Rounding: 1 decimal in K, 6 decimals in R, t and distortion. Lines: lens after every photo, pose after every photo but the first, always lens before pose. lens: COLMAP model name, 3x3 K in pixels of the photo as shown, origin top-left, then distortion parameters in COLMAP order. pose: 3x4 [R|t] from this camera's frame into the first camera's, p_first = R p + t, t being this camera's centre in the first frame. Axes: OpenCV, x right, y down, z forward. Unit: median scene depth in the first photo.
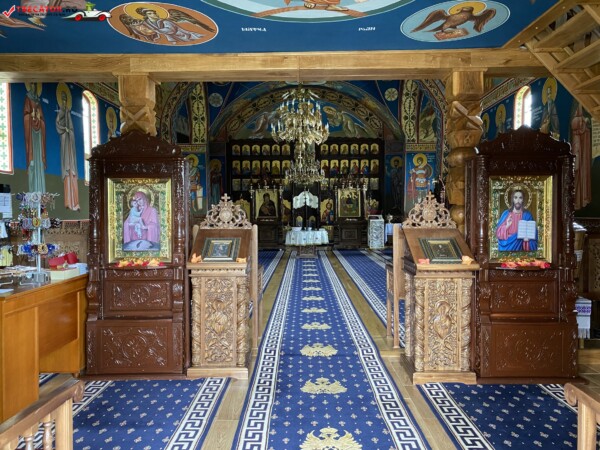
lens RADIAL K [[446.9, 0, 298.3], [0, 446.9, 231.3], [0, 0, 1]] dist [-0.007192, 0.003168]
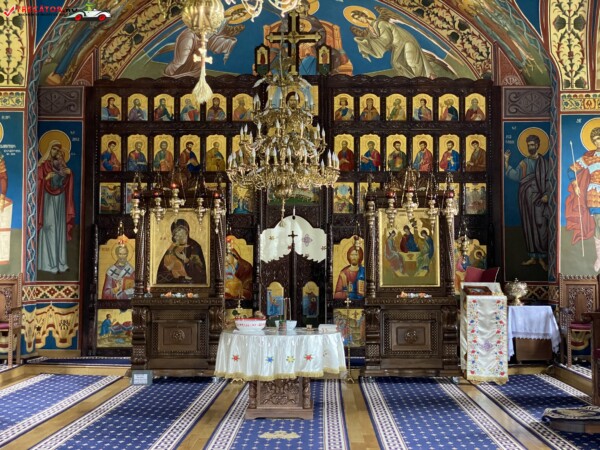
lens RADIAL K [[890.6, 0, 311.4], [0, 890.6, 232.9], [0, 0, 1]] dist [0.044694, 0.000000]
pose [[0.999957, 0.008210, 0.004233, 0.029124], [-0.007849, 0.996825, -0.079230, -0.016573], [-0.004870, 0.079194, 0.996847, 0.254027]]
